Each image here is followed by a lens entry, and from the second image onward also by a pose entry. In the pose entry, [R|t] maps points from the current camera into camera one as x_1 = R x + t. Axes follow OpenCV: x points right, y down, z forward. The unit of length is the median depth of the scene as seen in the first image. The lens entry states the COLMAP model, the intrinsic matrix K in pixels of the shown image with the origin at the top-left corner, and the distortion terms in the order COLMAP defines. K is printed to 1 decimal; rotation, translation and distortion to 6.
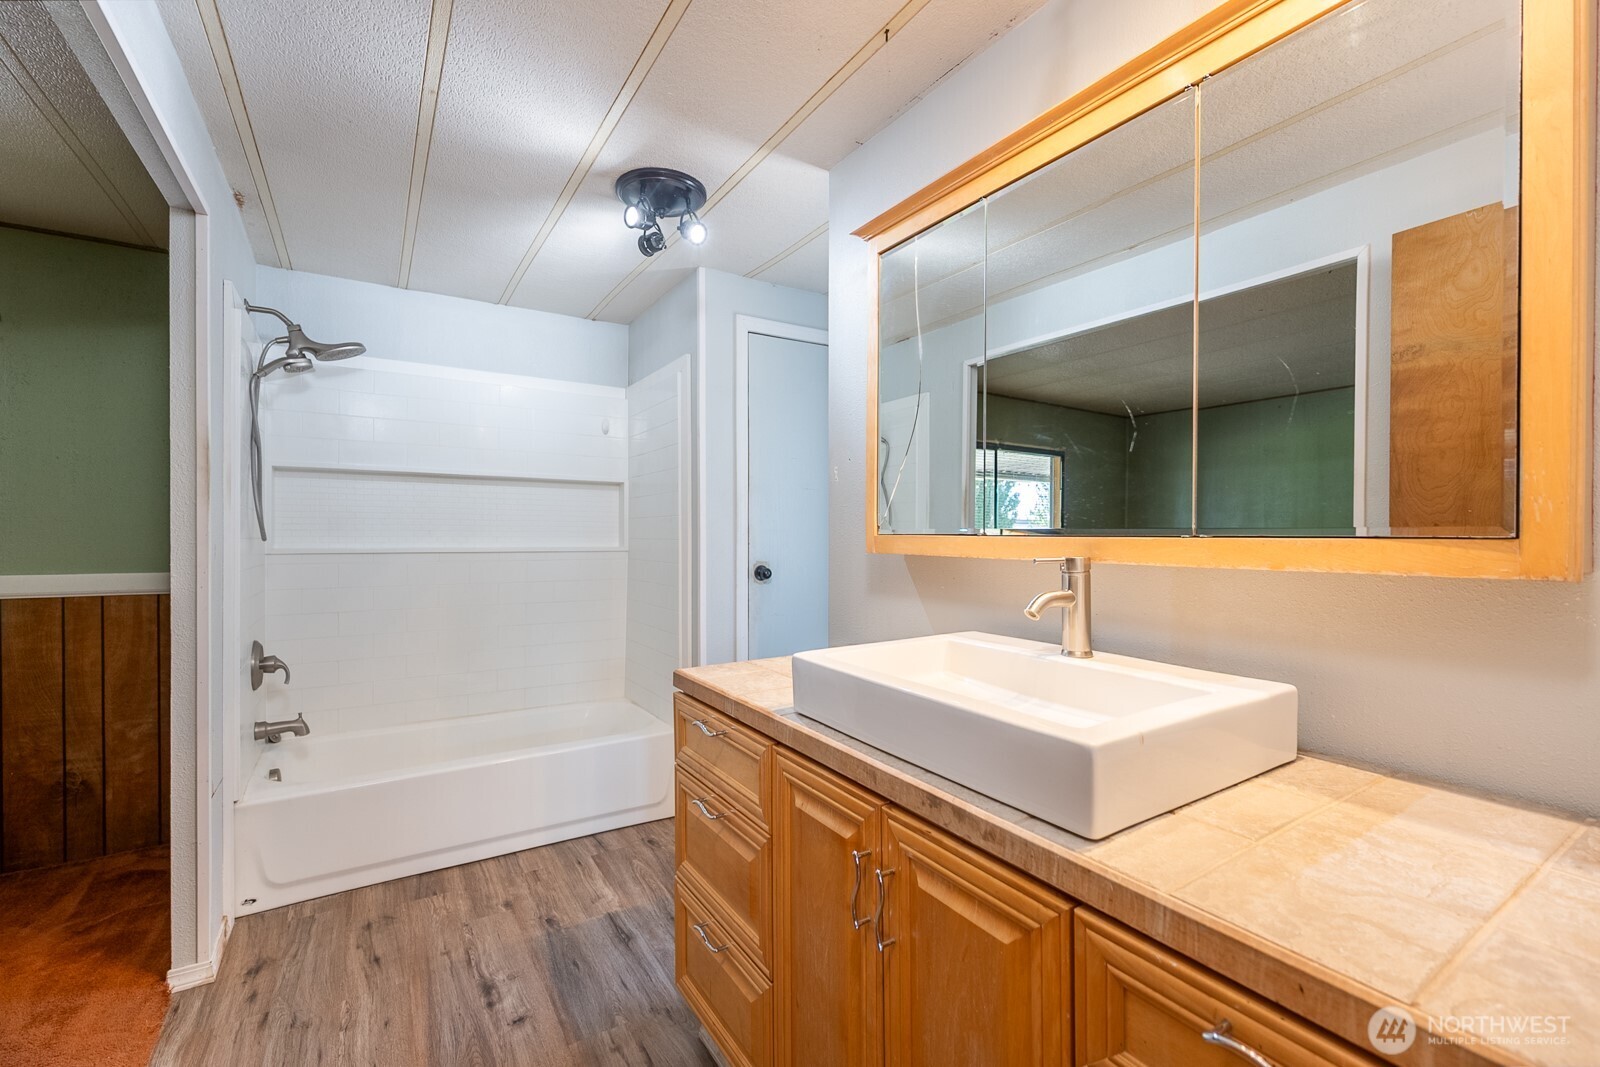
lens RADIAL K [[667.1, 0, 796.0], [0, 667.1, 538.0], [0, 0, 1]] dist [0.001725, -0.000668]
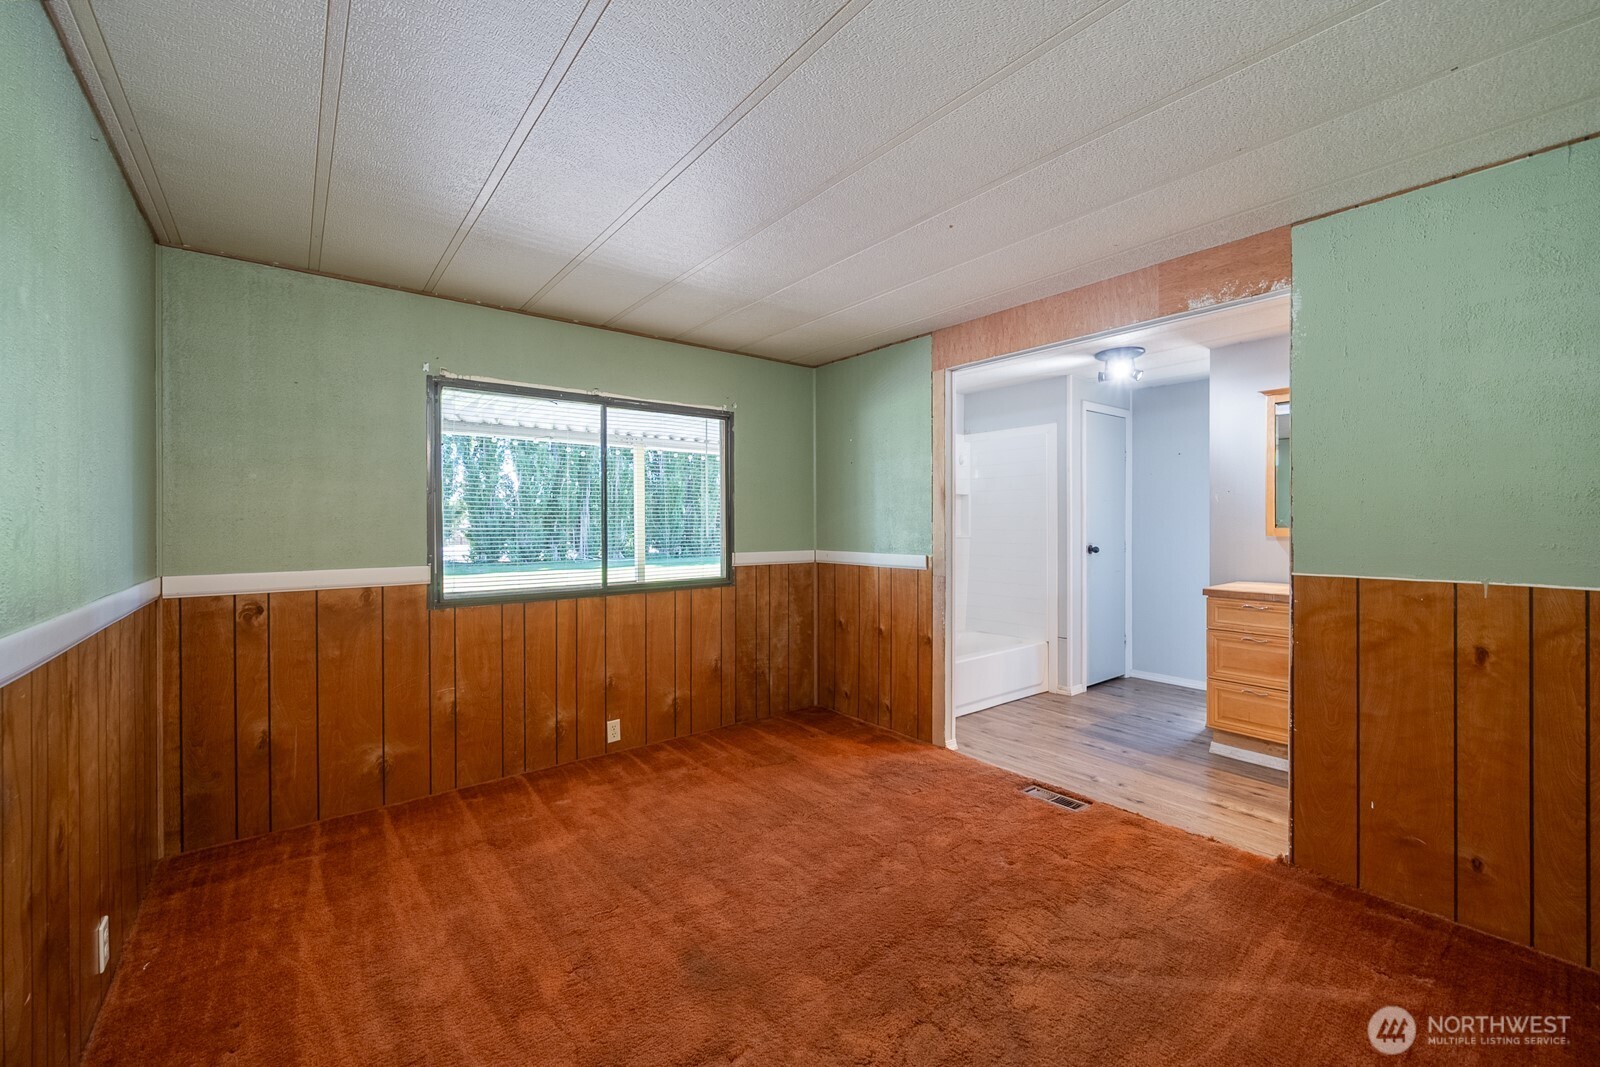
lens RADIAL K [[634.5, 0, 789.9], [0, 634.5, 527.5], [0, 0, 1]] dist [-0.000513, 0.000741]
pose [[0.993974, -0.003971, 0.109540, -1.189739], [0.004151, 0.999990, -0.001421, -0.006822], [-0.109533, 0.001867, 0.993981, -0.647640]]
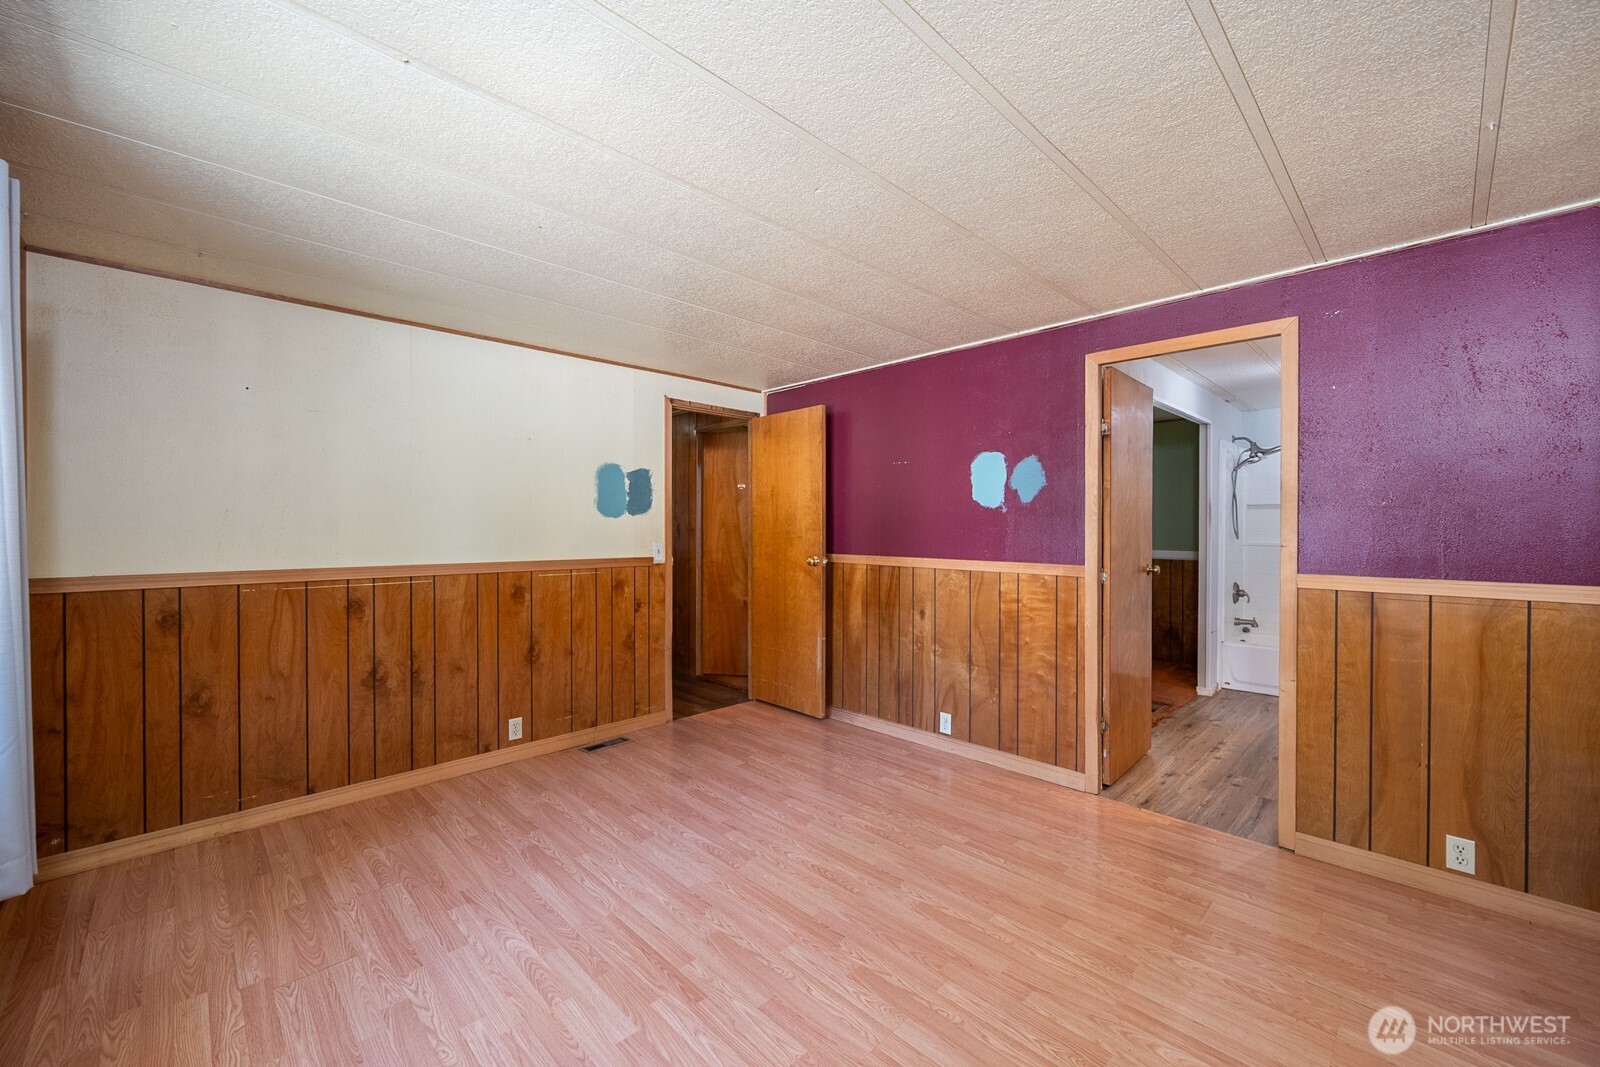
lens RADIAL K [[634.5, 0, 805.4], [0, 634.5, 535.9], [0, 0, 1]] dist [-0.000513, 0.000741]
pose [[0.203293, 0.014085, -0.979017, 1.033205], [-0.004216, 0.999900, 0.013510, -0.030187], [0.979109, 0.001381, 0.203332, -0.902326]]
